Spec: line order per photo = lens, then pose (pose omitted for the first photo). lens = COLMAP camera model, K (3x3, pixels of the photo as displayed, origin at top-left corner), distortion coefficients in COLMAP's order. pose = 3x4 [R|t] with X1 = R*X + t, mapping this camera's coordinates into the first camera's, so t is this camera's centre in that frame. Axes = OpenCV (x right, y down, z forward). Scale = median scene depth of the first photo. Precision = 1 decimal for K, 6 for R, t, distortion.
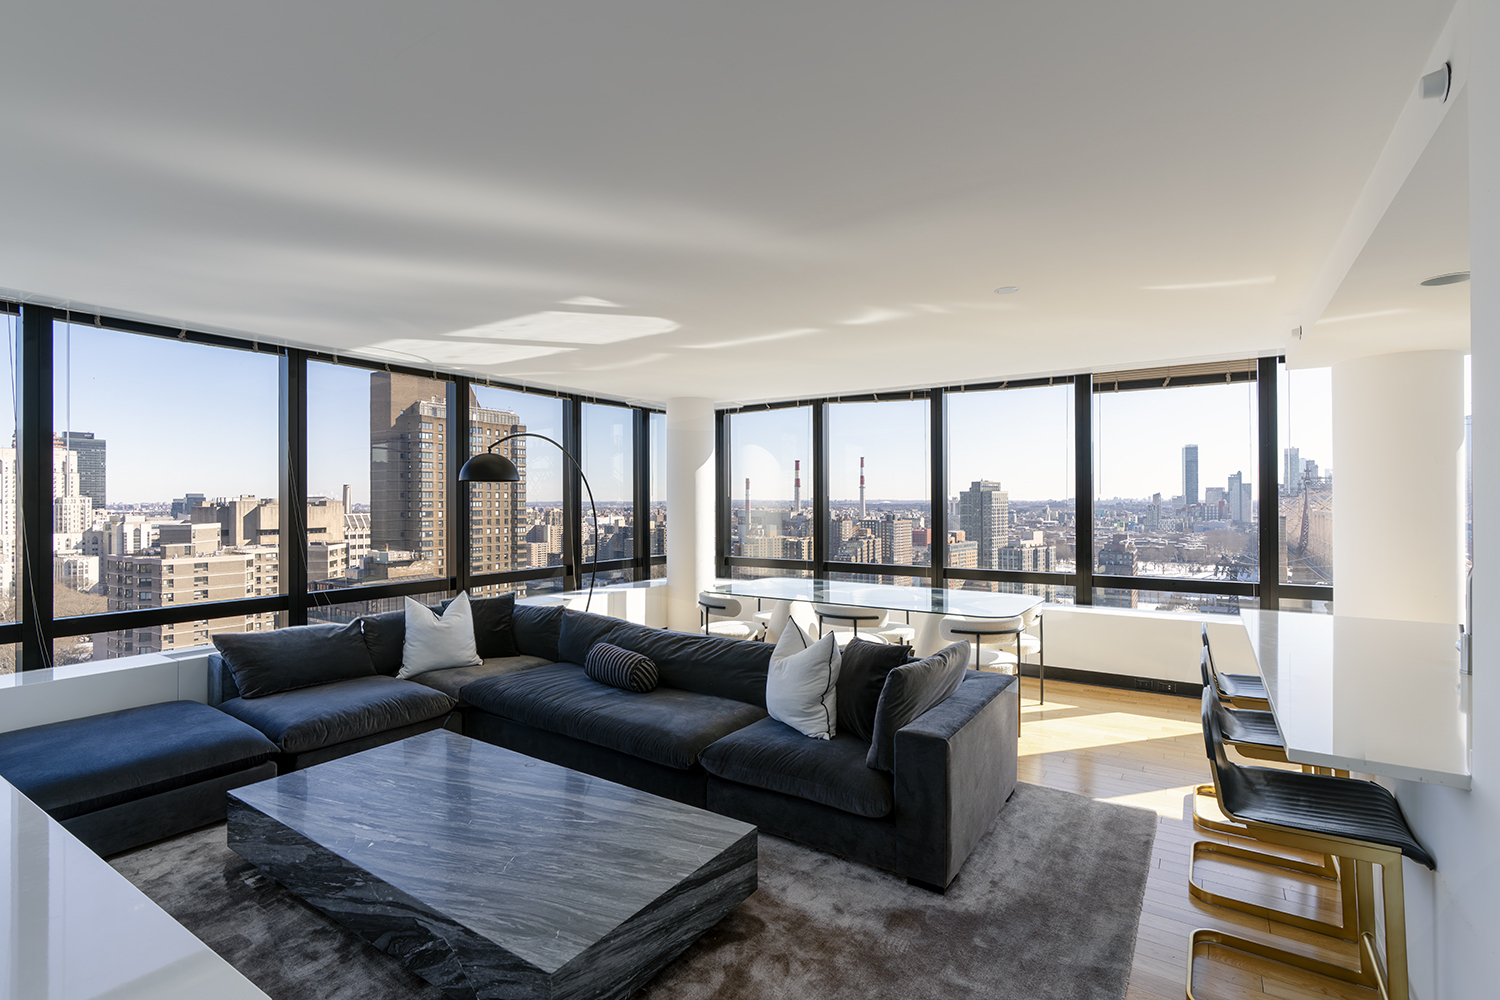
lens RADIAL K [[679.1, 0, 750.0], [0, 679.1, 500.0], [0, 0, 1]] dist [0.000835, 0.000304]
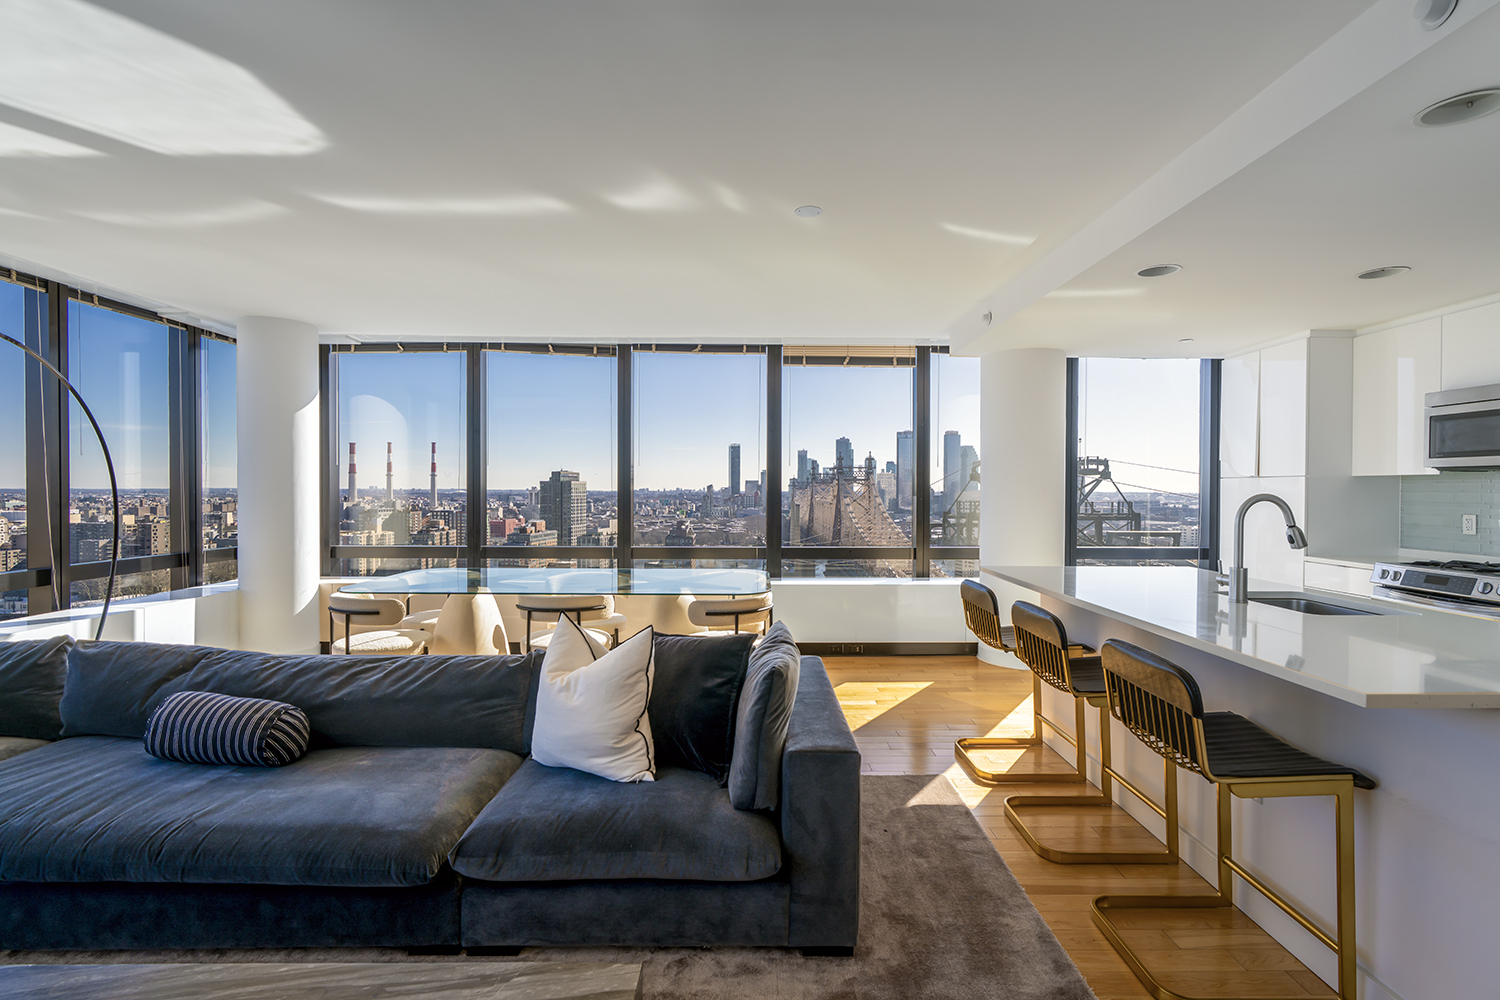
lens RADIAL K [[689.1, 0, 750.0], [0, 689.1, 500.0], [0, 0, 1]] dist [0.000751, 0.000540]
pose [[0.833774, -0.003066, 0.552097, -0.139138], [-0.006258, 0.999868, 0.015004, 0.037991], [-0.552070, -0.015965, 0.833645, 0.258715]]
